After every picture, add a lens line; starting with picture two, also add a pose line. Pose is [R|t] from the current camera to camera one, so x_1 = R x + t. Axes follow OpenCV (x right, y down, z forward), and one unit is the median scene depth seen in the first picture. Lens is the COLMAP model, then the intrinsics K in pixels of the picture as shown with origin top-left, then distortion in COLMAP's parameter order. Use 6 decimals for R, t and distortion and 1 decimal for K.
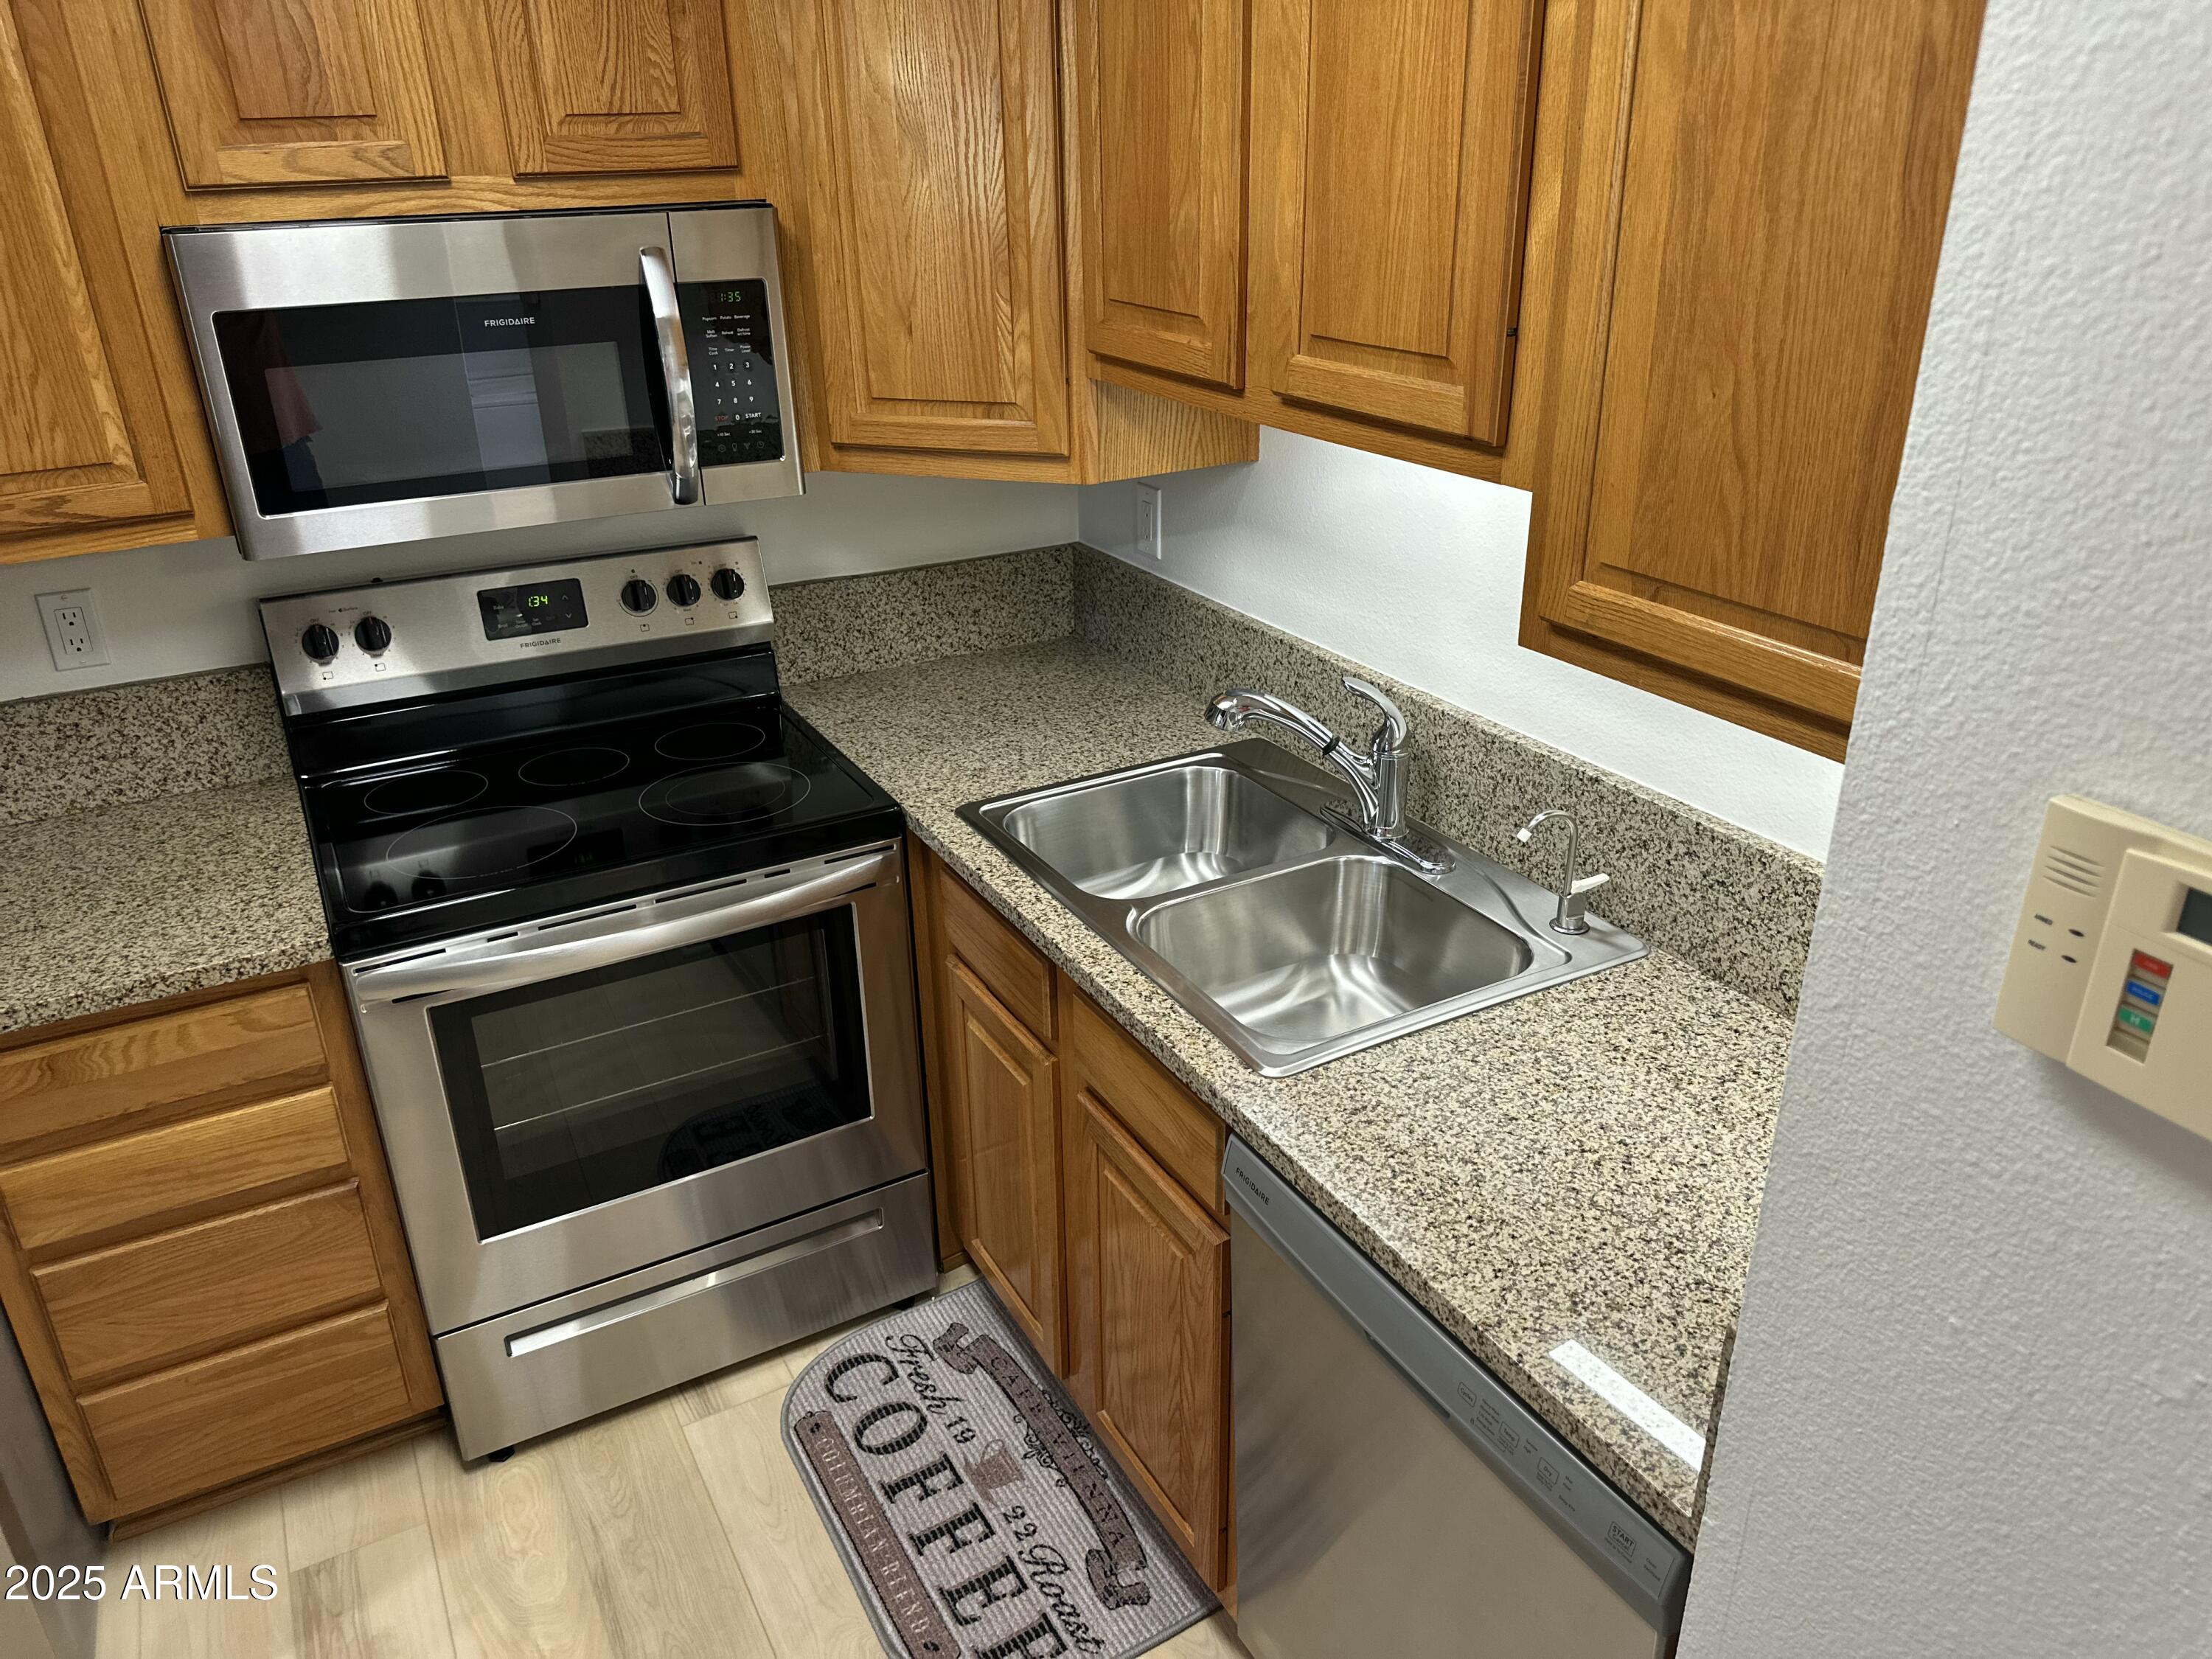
lens RADIAL K [[1560.7, 0, 1104.9], [0, 1560.7, 832.8], [0, 0, 1]] dist [0.072887, -0.101981]
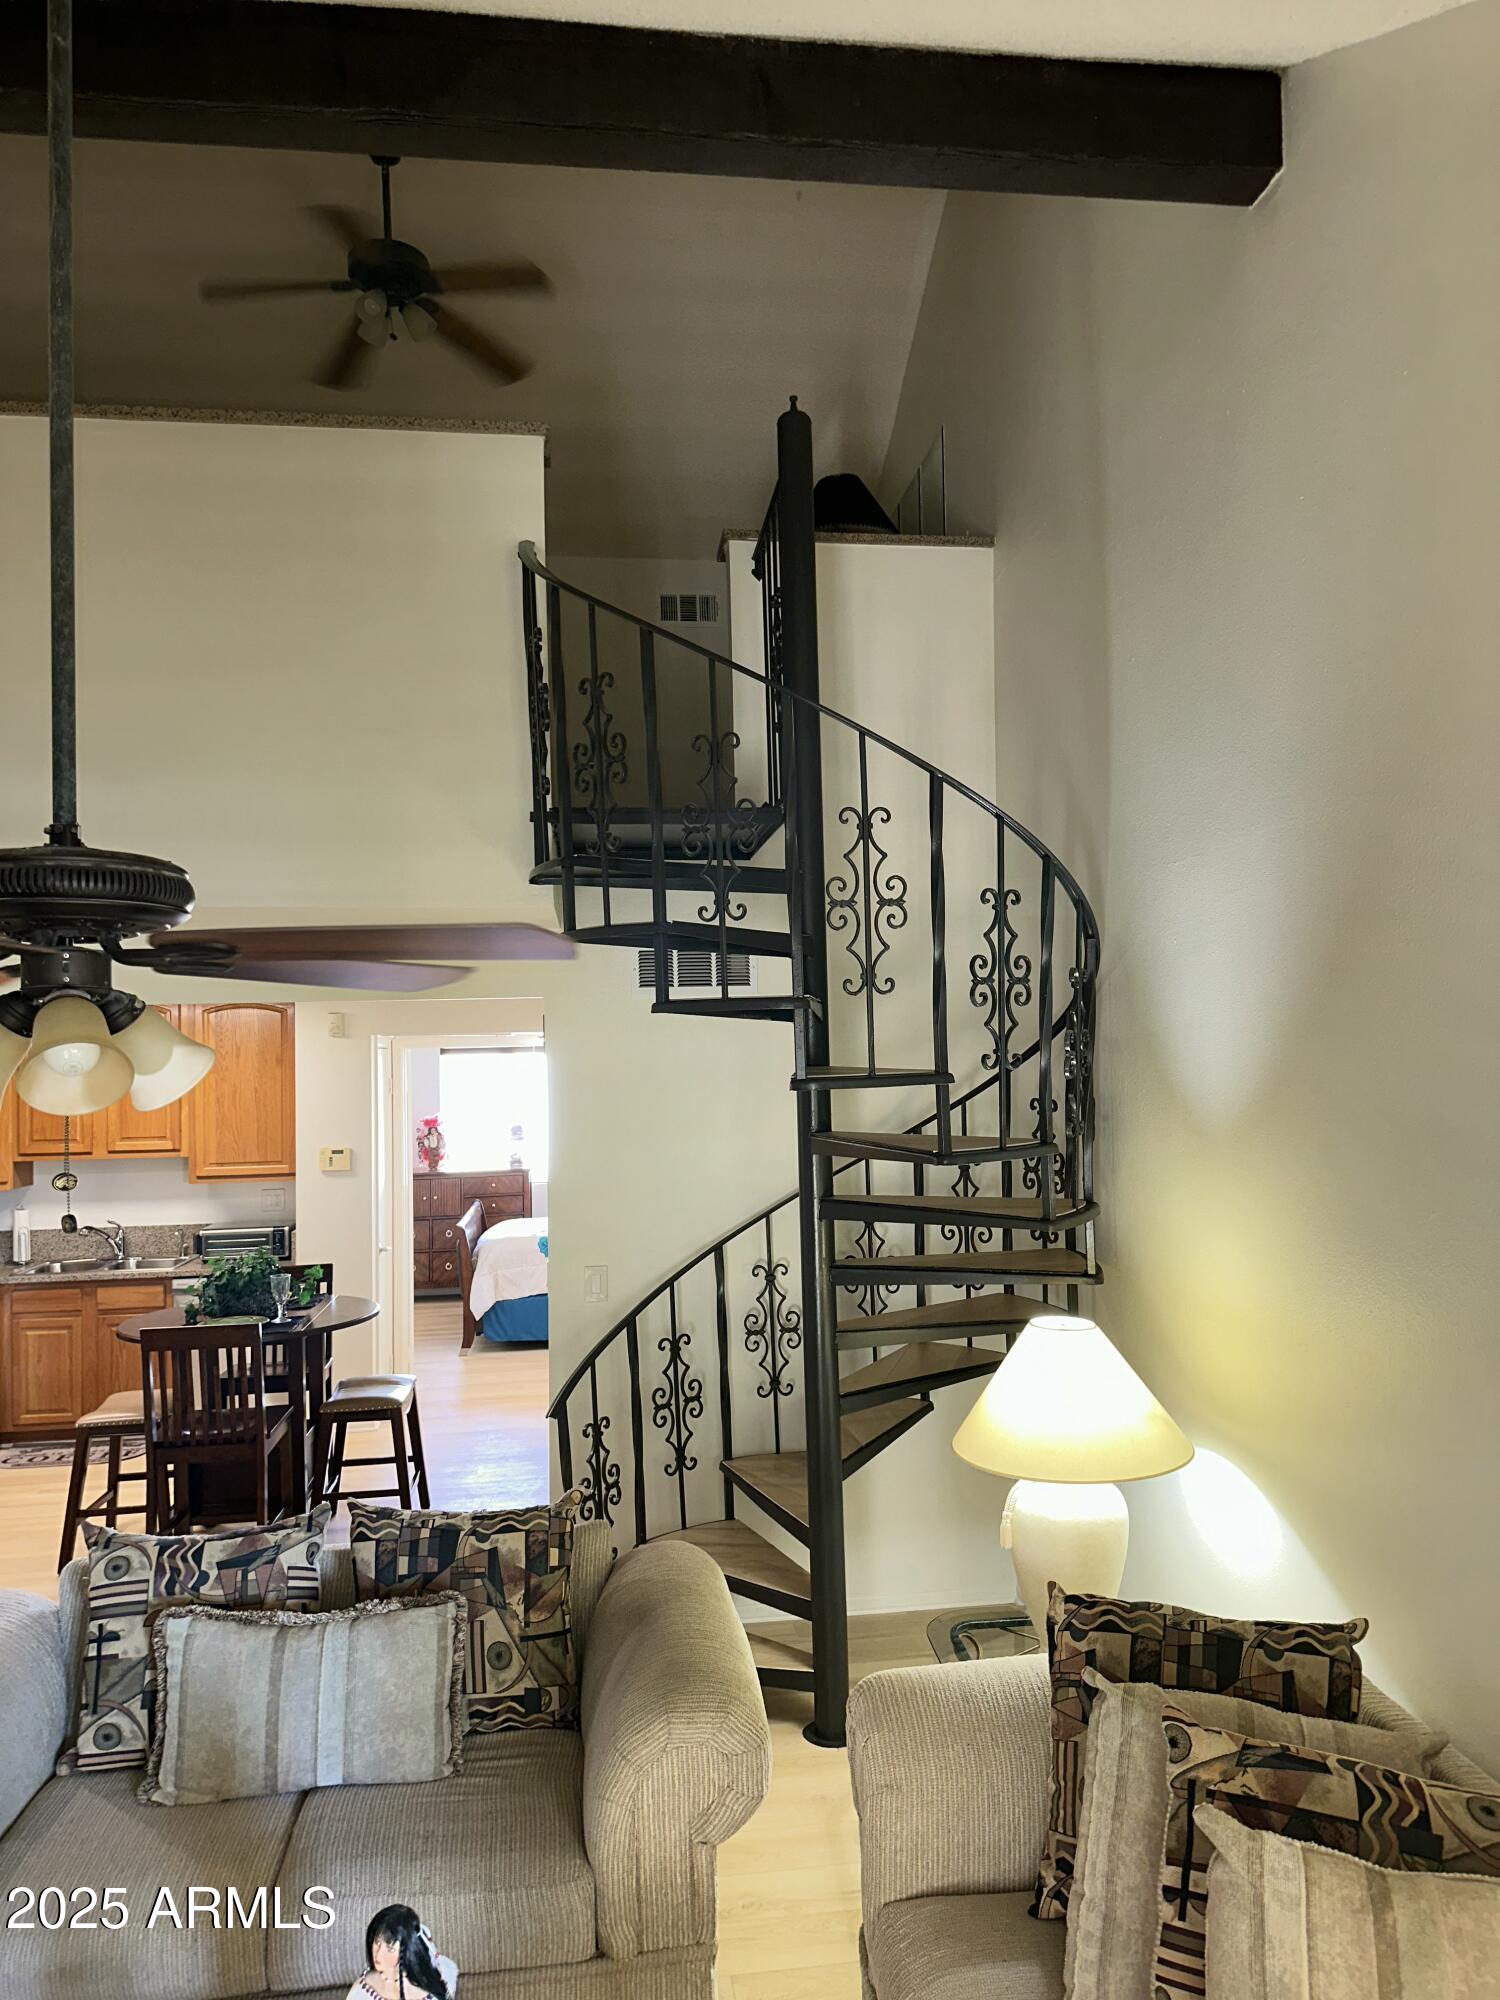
lens RADIAL K [[1411.1, 0, 802.3], [0, 1411.1, 1016.9], [0, 0, 1]] dist [0.072887, -0.101981]
pose [[0.359664, 0.032369, 0.932520, -2.902850], [0.400322, 0.897392, -0.185550, 0.909420], [-0.842843, 0.440044, 0.309802, -2.083458]]
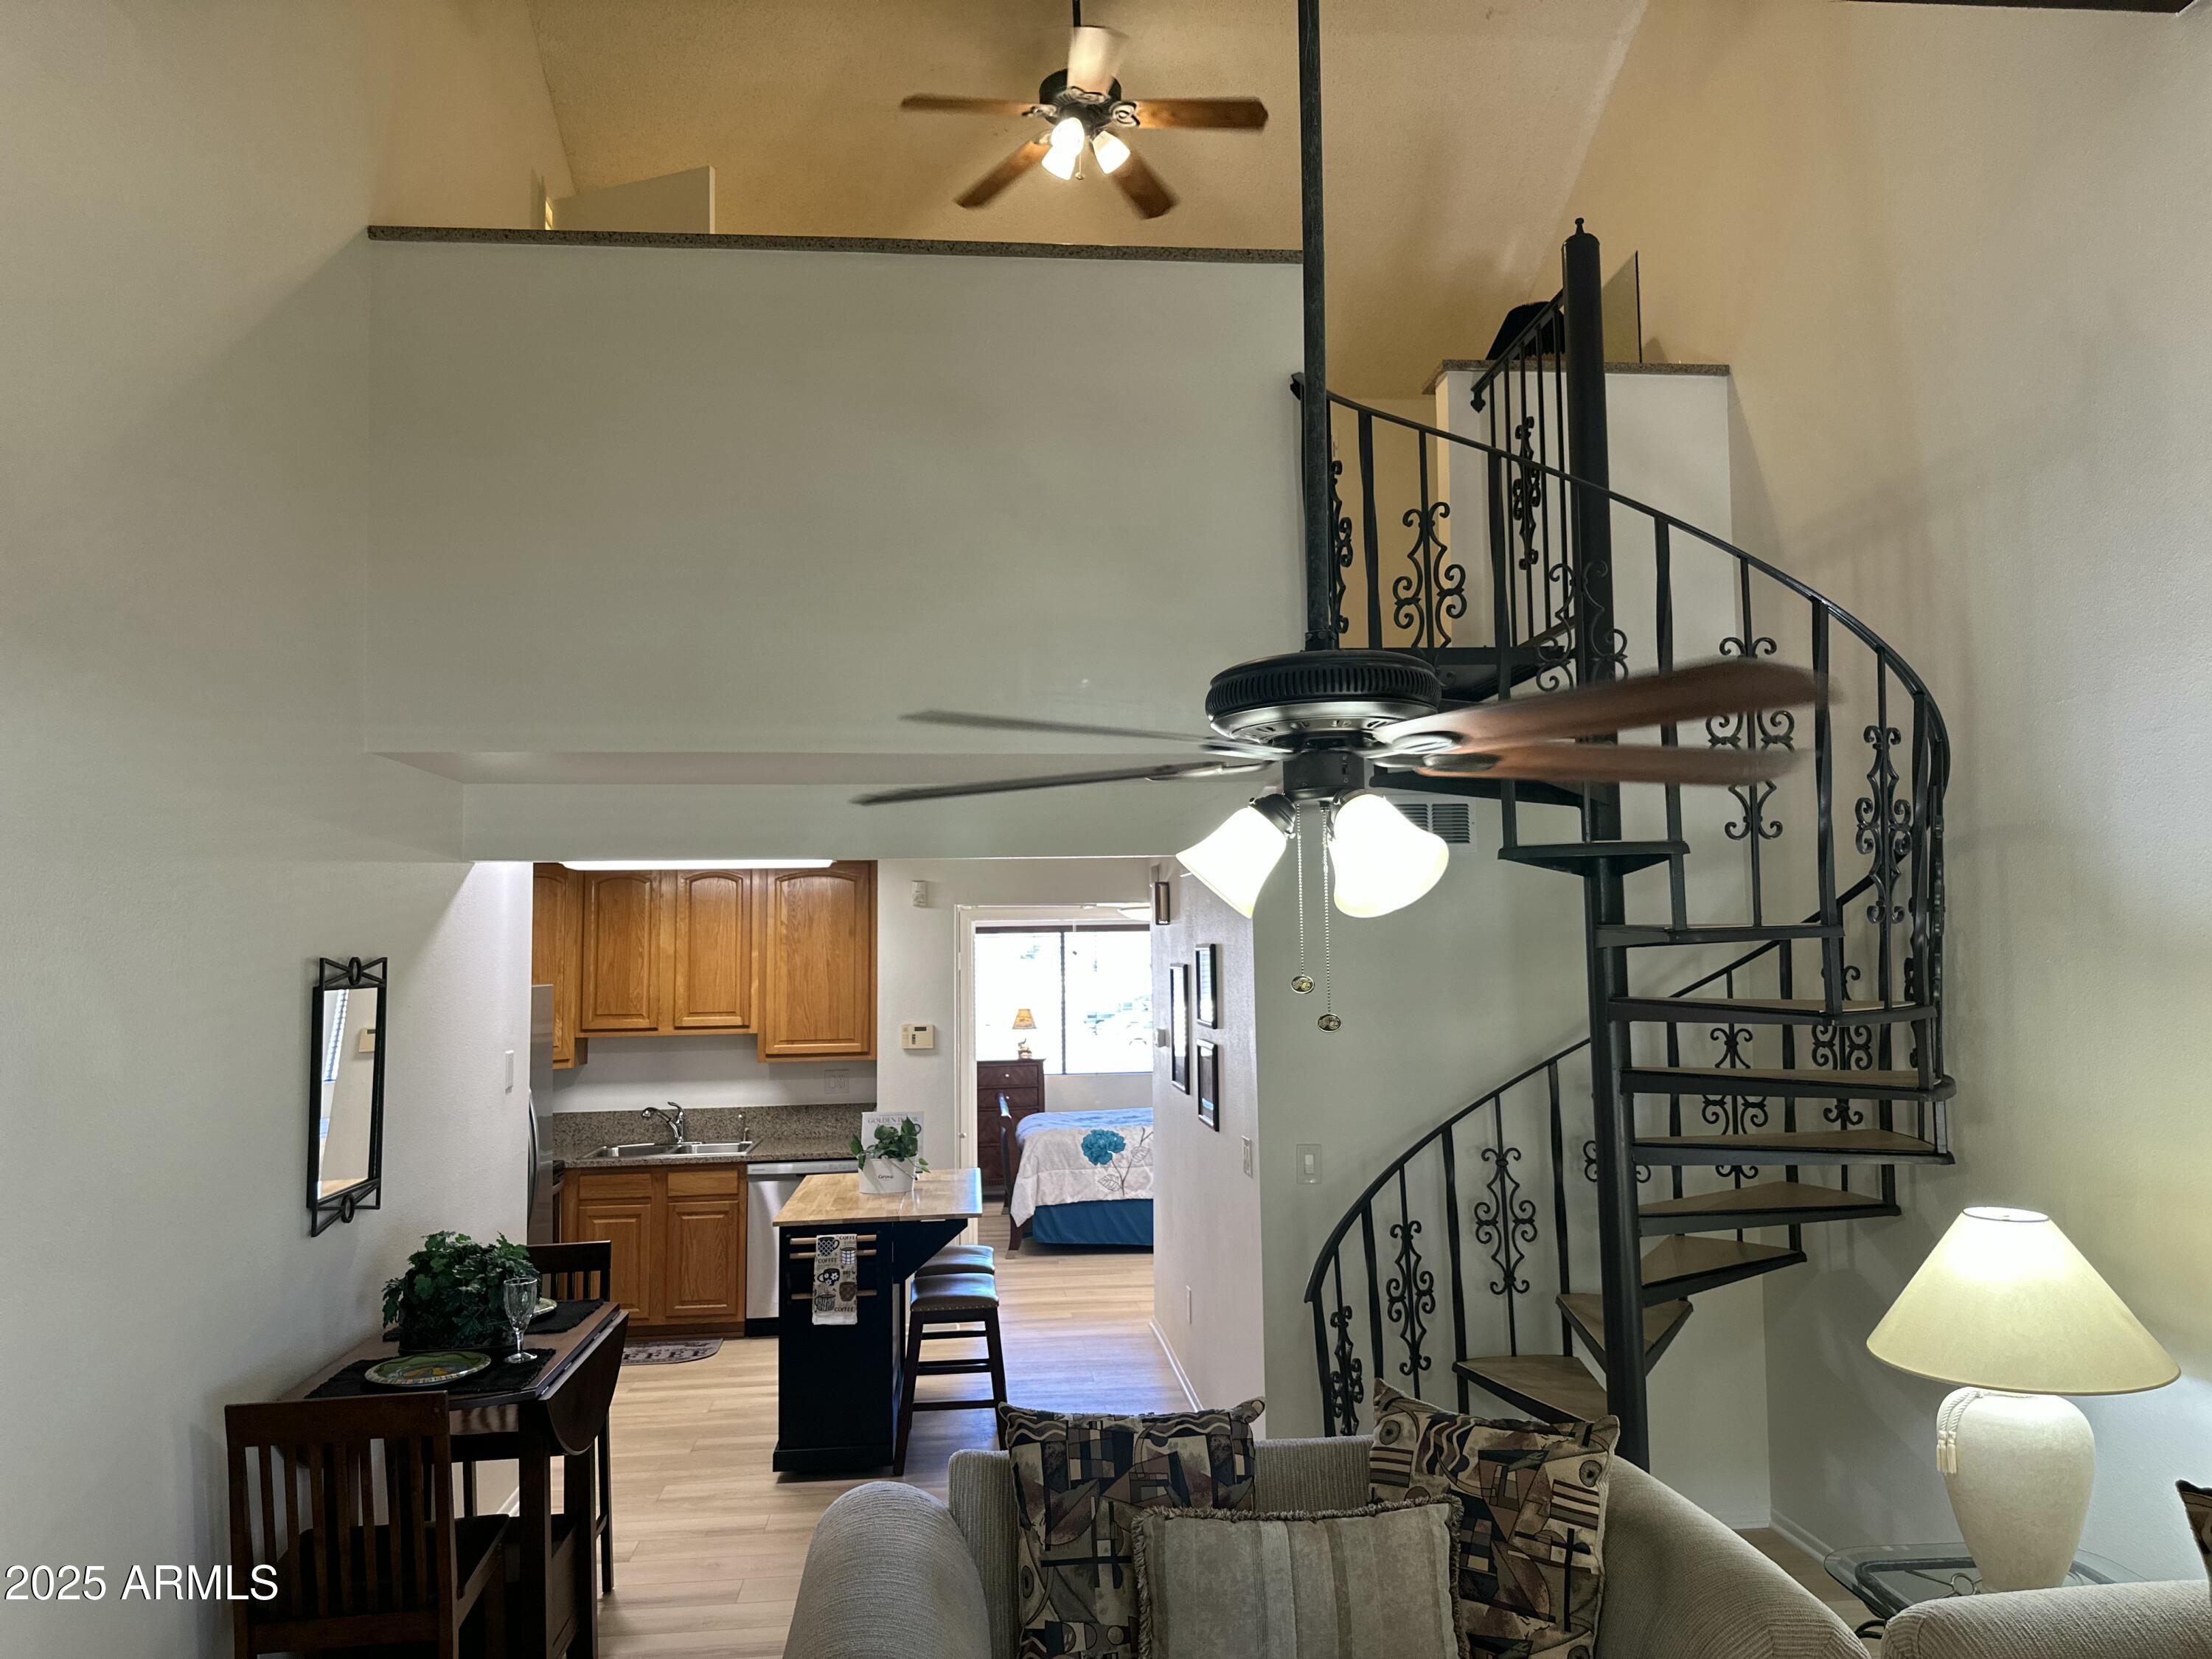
lens RADIAL K [[1560.7, 0, 1109.0], [0, 1560.7, 842.9], [0, 0, 1]] dist [0.072887, -0.101981]
pose [[0.404663, 0.075300, 0.911360, -3.205581], [0.384328, 0.890311, -0.244211, 0.749678], [-0.829783, 0.449084, 0.331336, -1.591039]]
